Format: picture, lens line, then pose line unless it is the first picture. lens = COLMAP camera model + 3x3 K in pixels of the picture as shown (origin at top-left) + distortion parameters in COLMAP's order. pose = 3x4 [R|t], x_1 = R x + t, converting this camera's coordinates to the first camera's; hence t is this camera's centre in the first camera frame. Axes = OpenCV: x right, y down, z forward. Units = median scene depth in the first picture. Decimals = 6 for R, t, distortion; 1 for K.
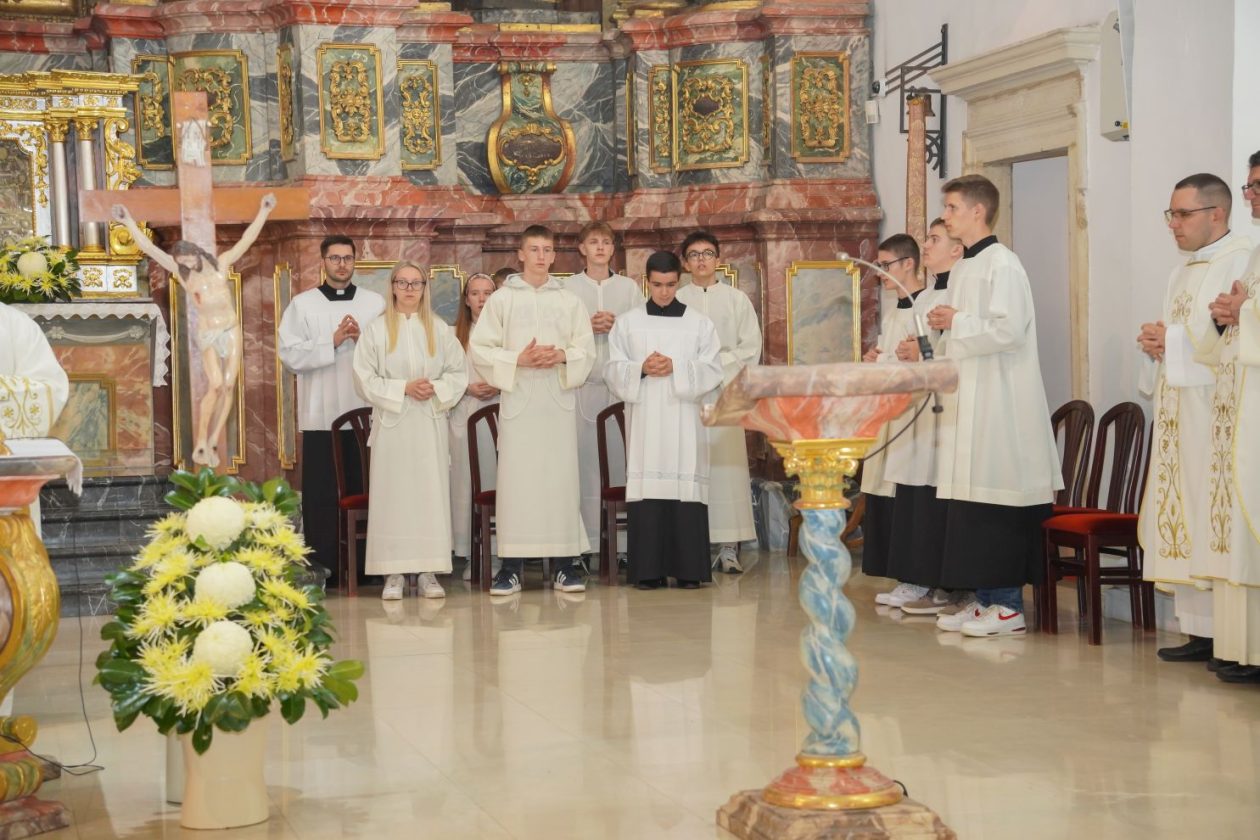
lens RADIAL K [[2416.0, 0, 630.0], [0, 2416.0, 420.0], [0, 0, 1]] dist [0.328536, 1.706477]
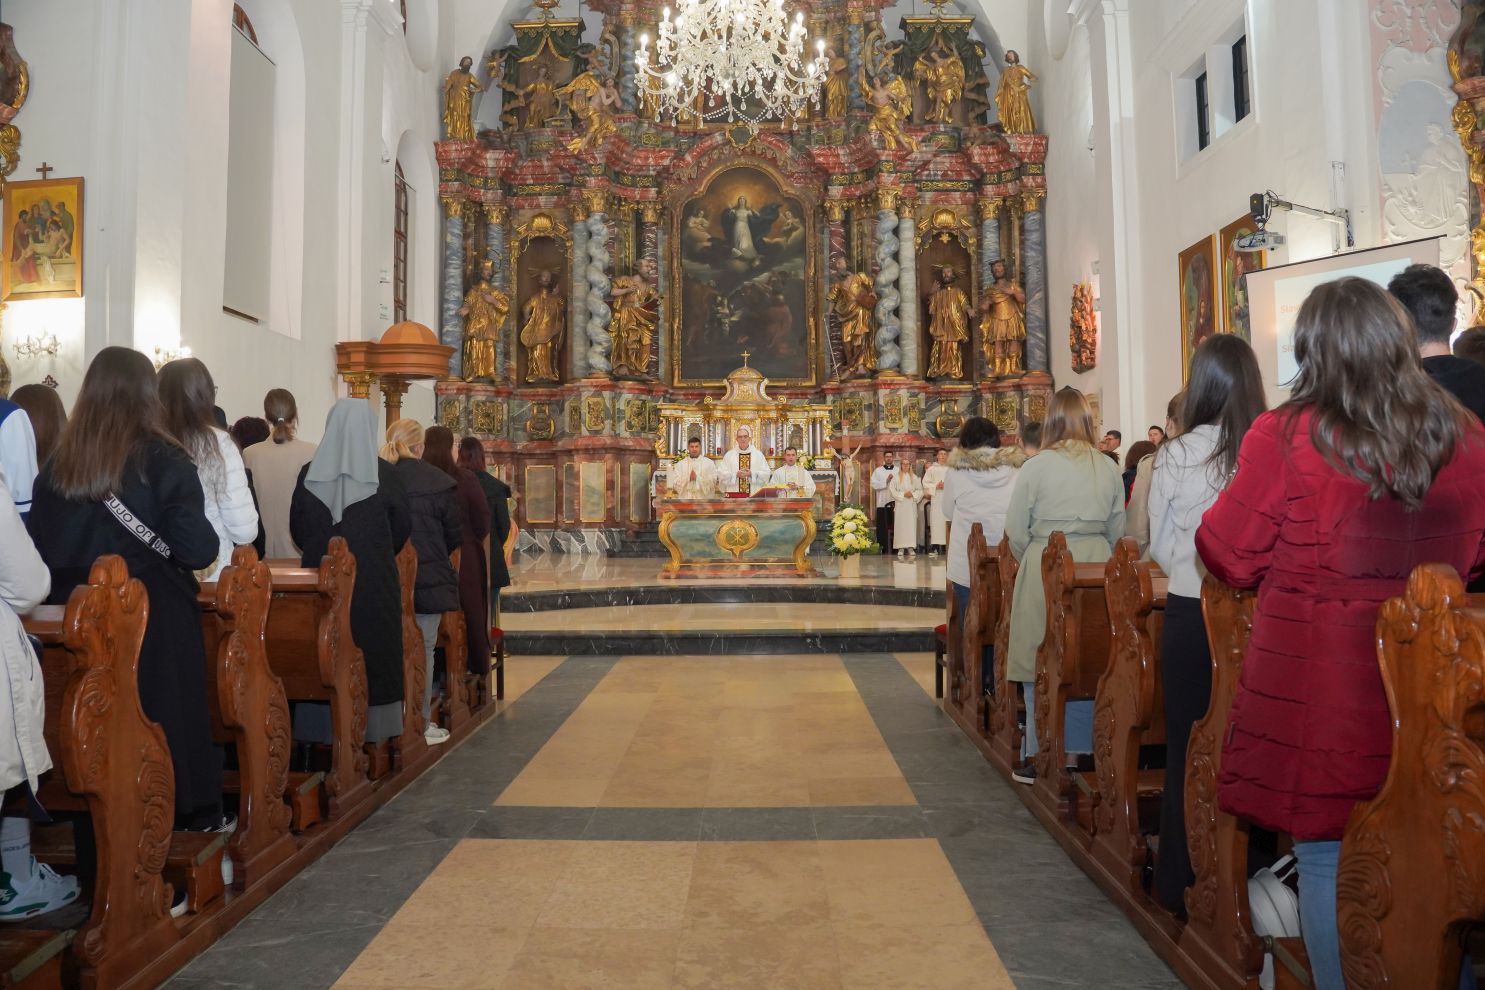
lens RADIAL K [[2063.6, 0, 742.5], [0, 2063.6, 495.0], [0, 0, 1]] dist [0.100520, 0.628448]
pose [[0.973085, 0.005931, -0.230370, 0.340599], [-0.018425, 0.998471, -0.052123, 0.137217], [0.229708, 0.054964, 0.971706, -1.809855]]
